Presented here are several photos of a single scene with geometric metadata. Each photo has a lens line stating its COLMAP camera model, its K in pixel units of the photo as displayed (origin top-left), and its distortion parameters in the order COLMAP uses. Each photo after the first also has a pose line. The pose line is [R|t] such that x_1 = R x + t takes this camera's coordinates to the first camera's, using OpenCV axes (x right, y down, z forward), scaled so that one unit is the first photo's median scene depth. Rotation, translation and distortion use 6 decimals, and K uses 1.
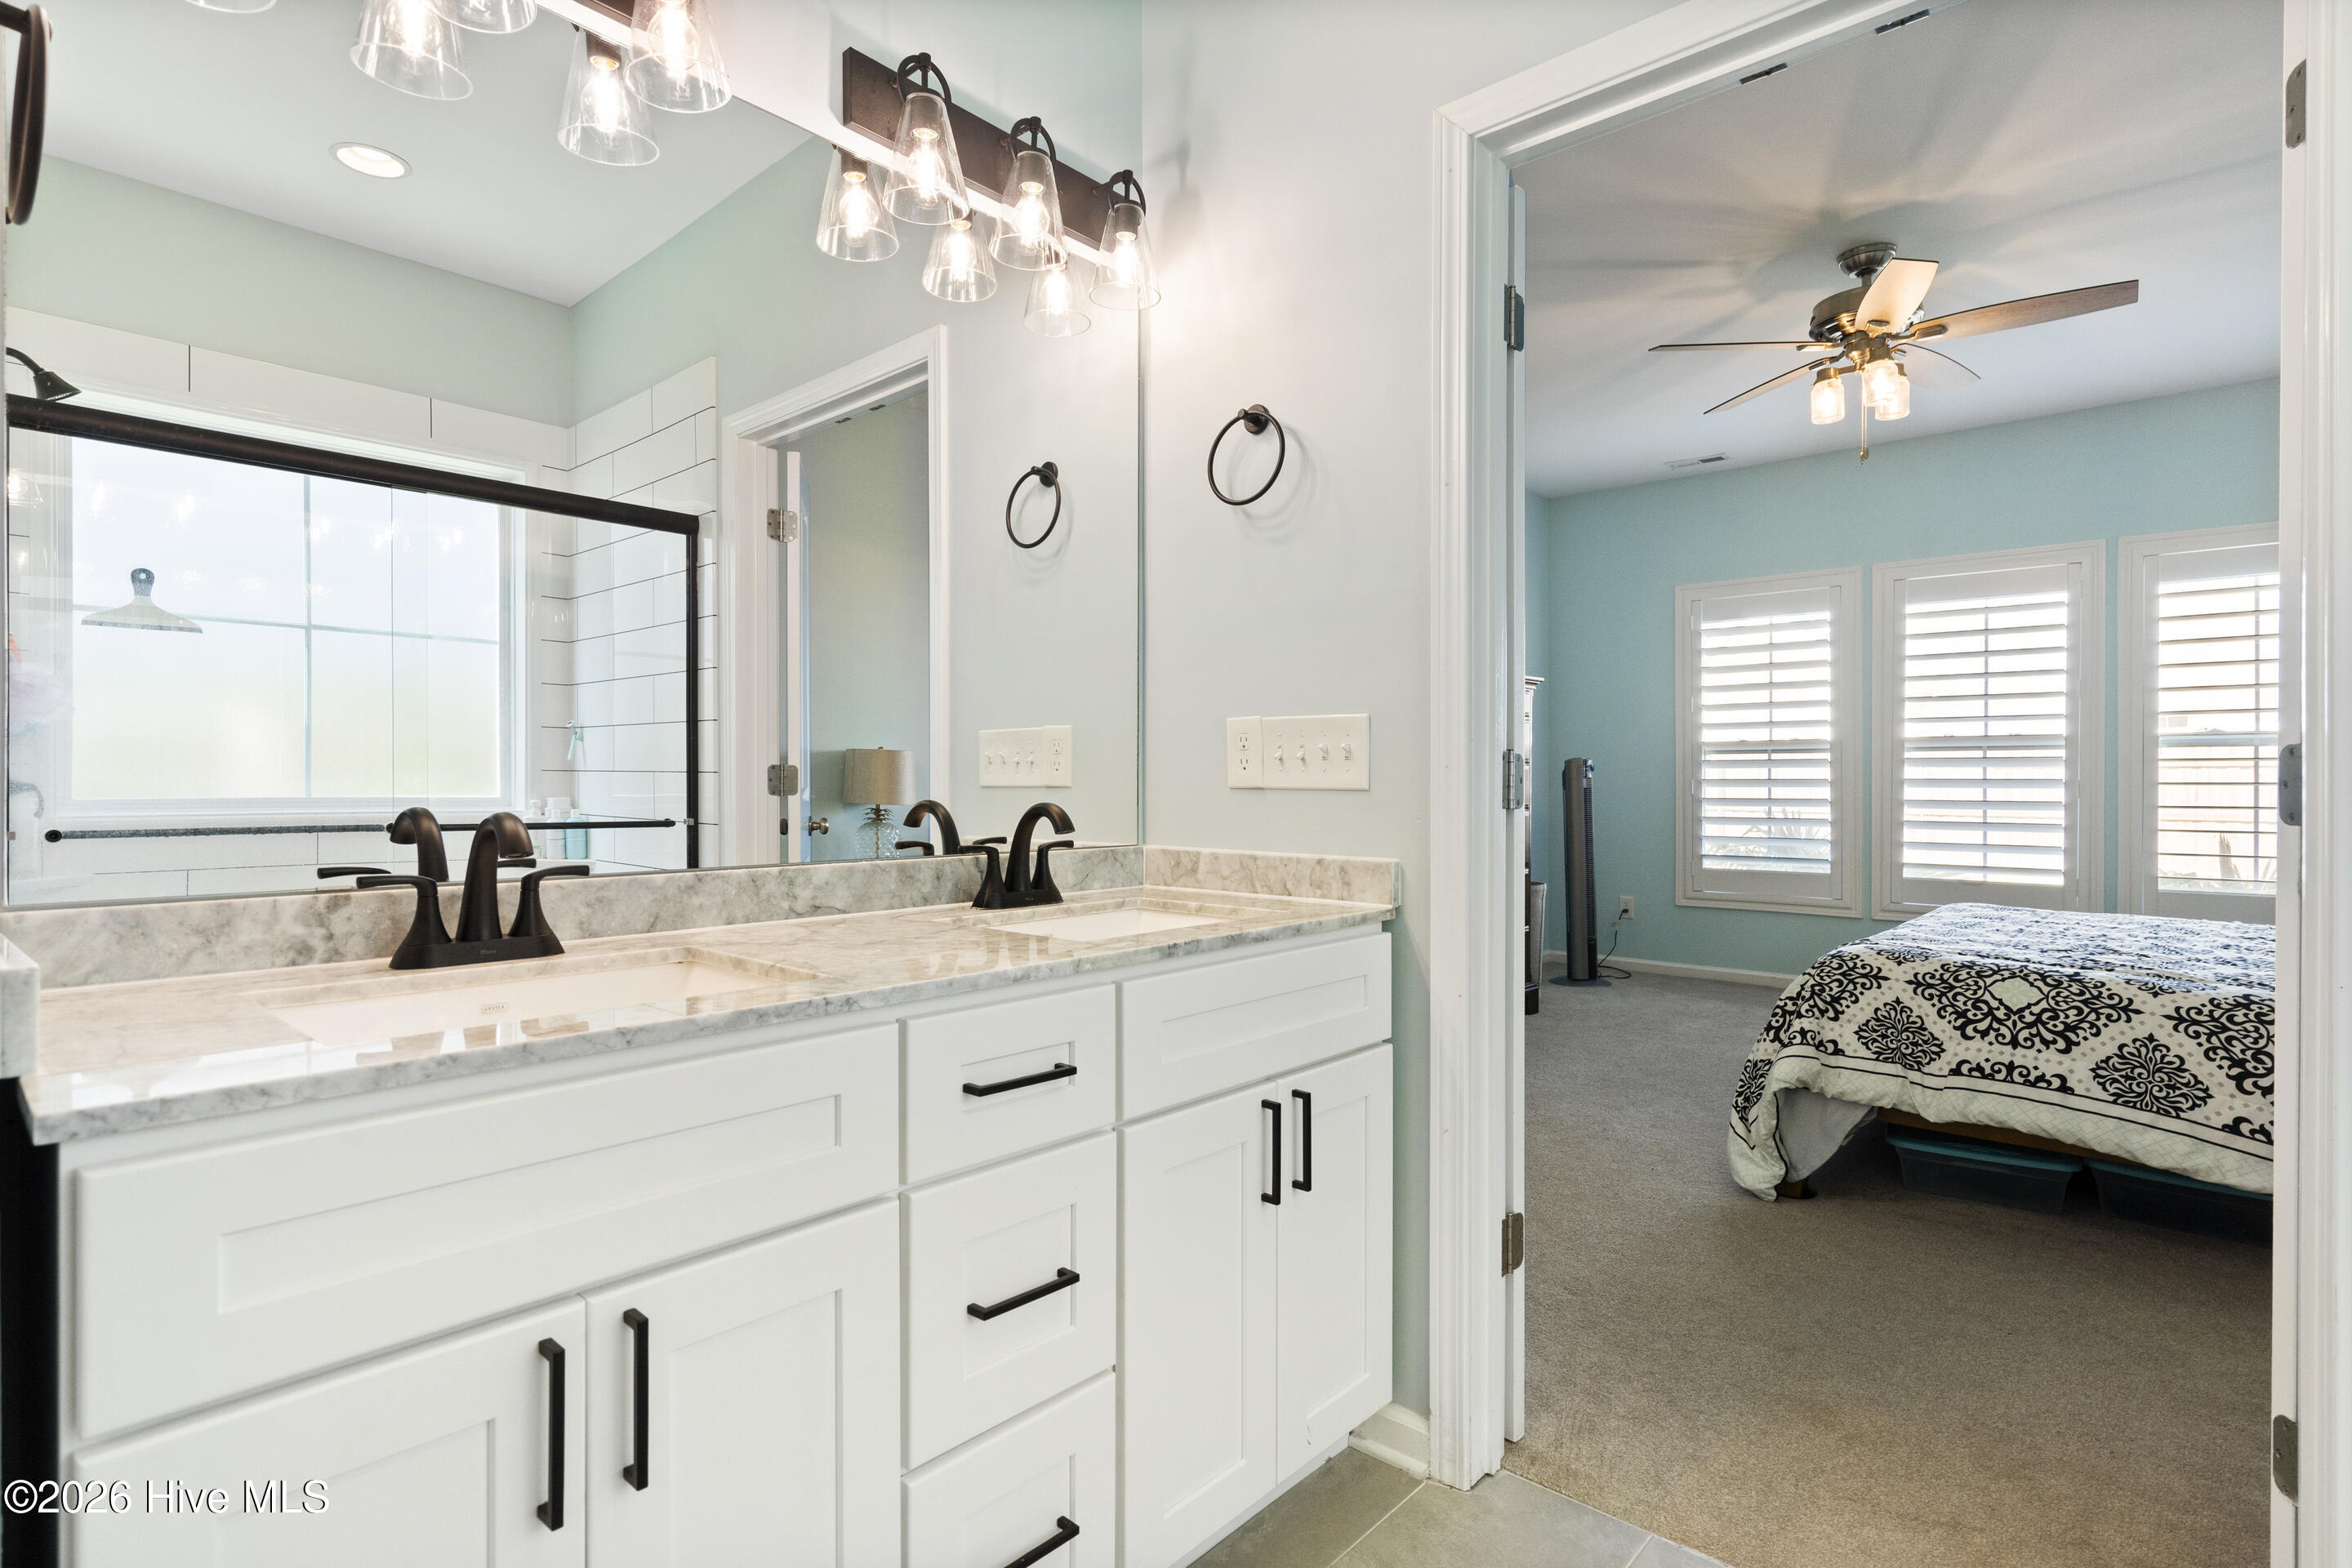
lens RADIAL K [[1141.2, 0, 1176.0], [0, 1141.2, 784.0], [0, 0, 1]] dist [-0.131006, 0.000014]
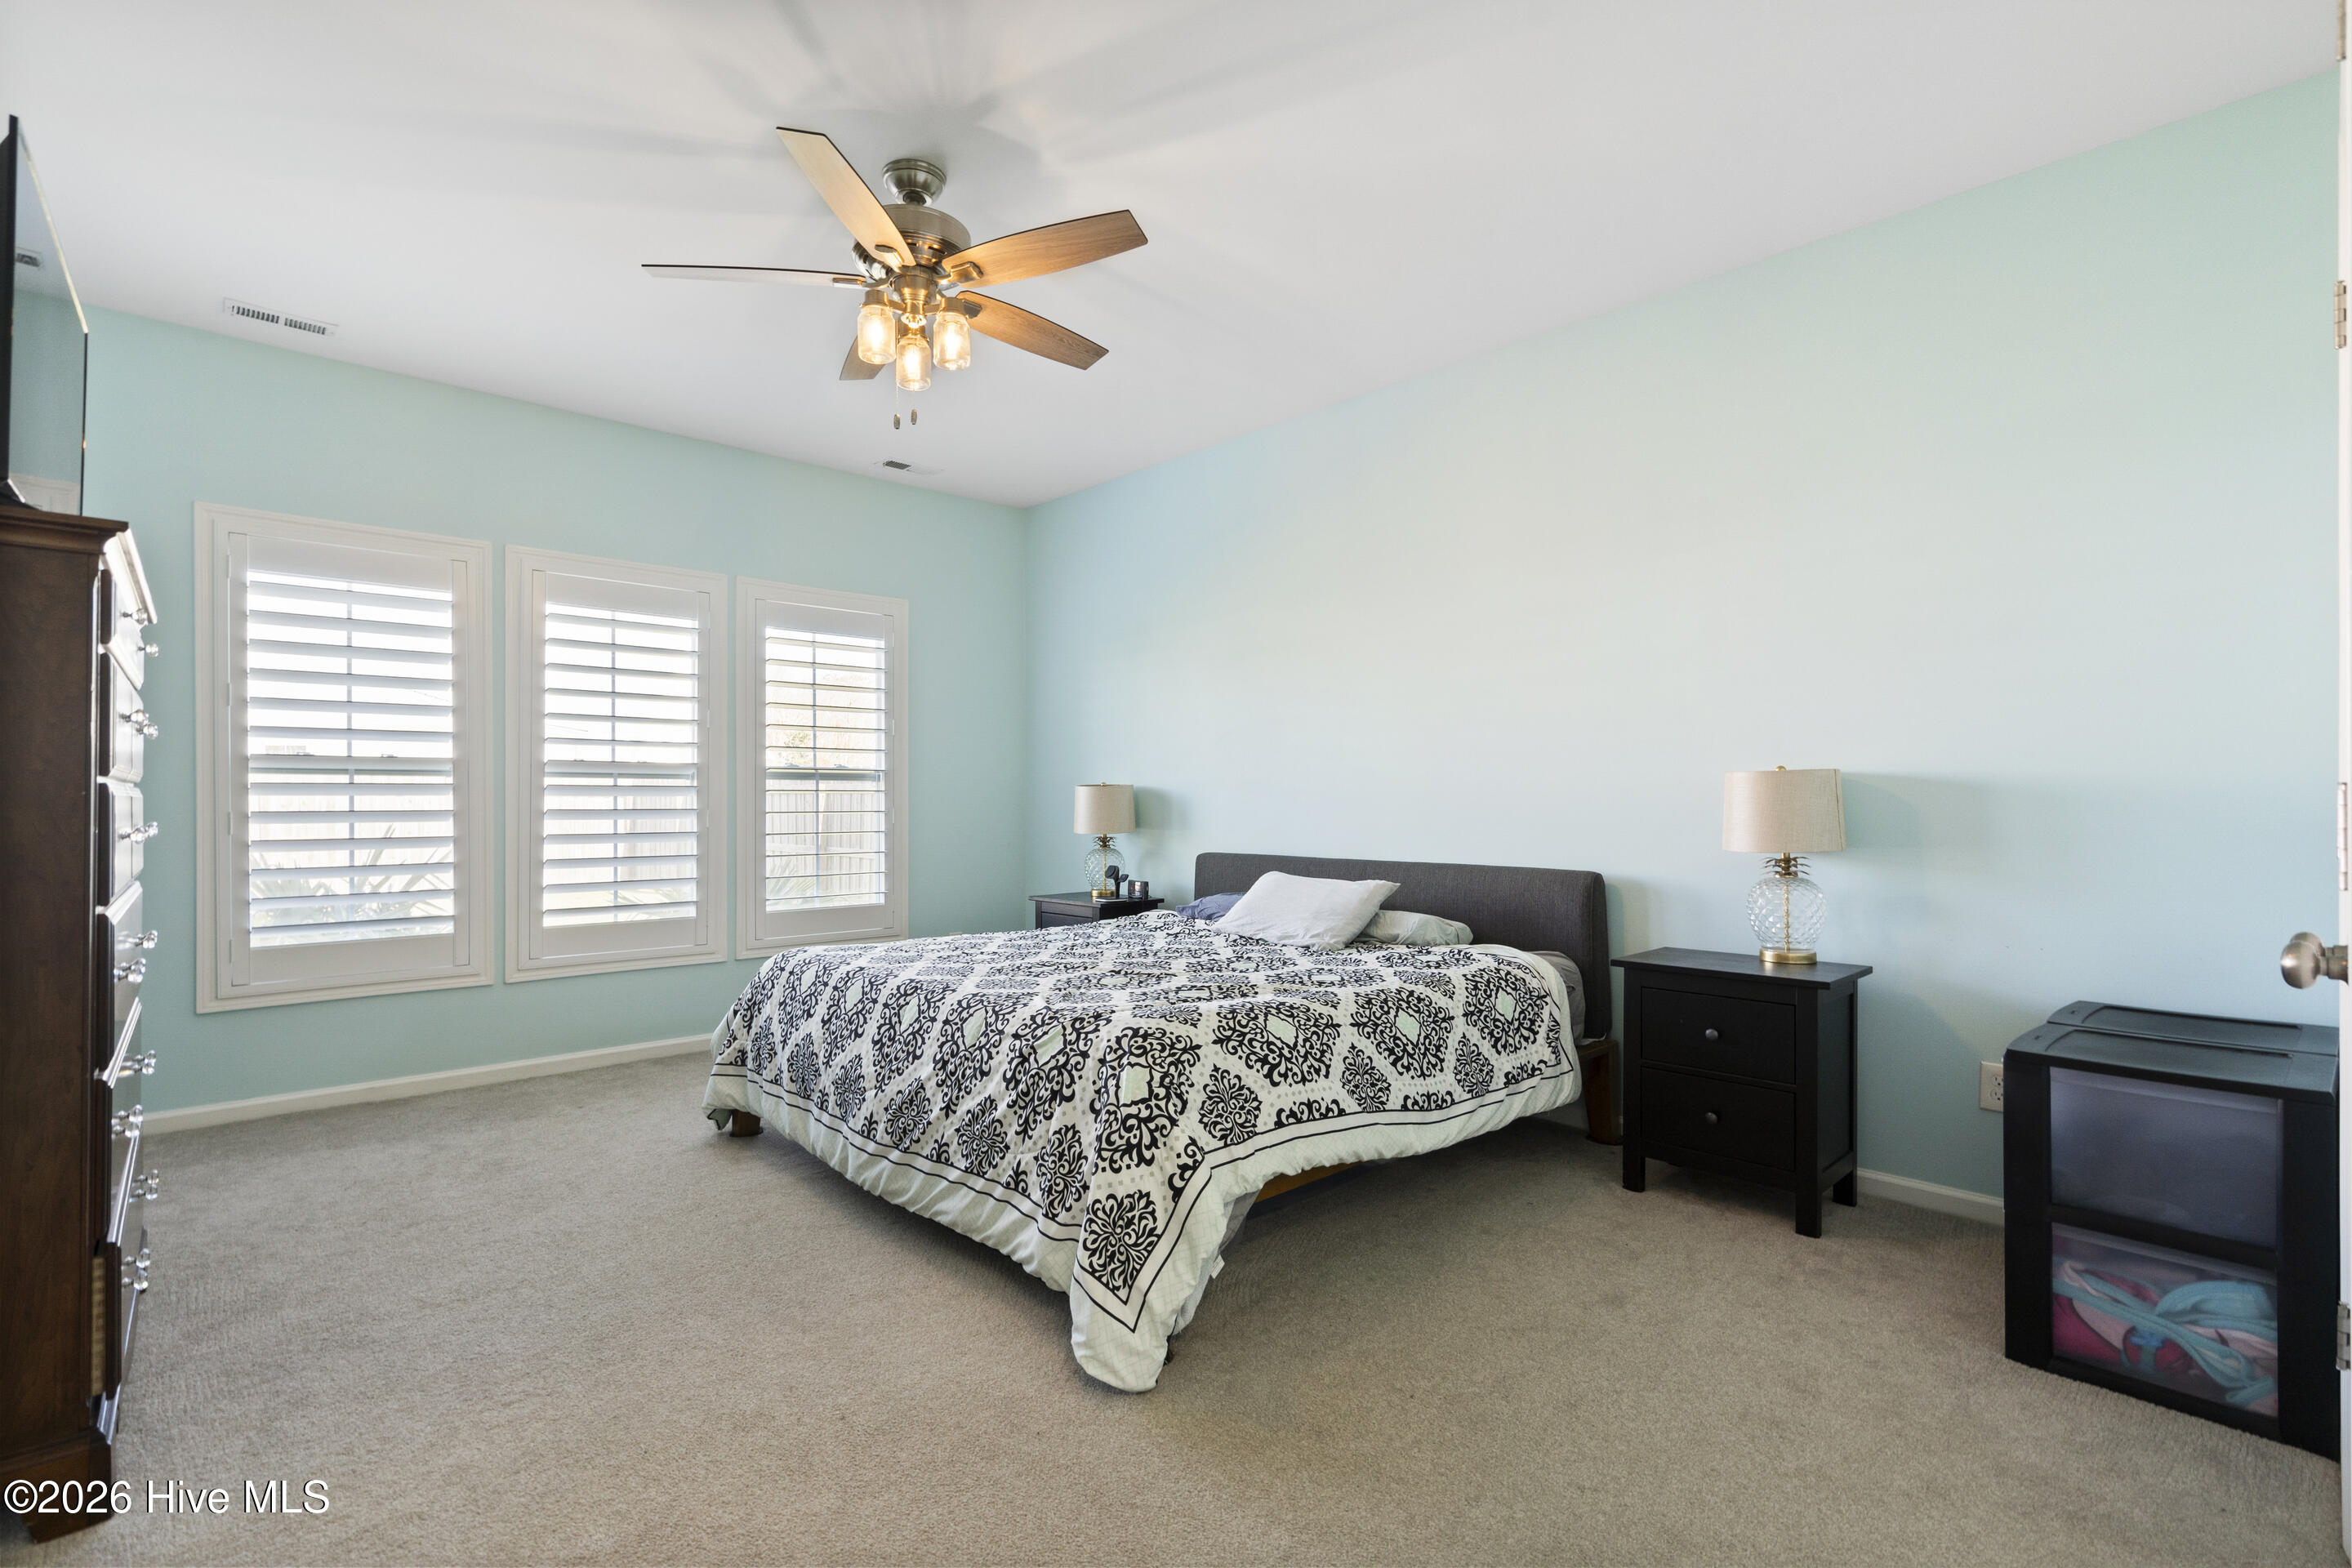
lens RADIAL K [[1071.6, 0, 1176.0], [0, 1071.6, 784.0], [0, 0, 1]] dist [-0.001321, -0.000136]
pose [[0.112601, 0.021345, 0.993411, -0.092199], [0.006907, 0.999728, -0.022264, -0.002841], [-0.993616, 0.009369, 0.112423, 0.416700]]
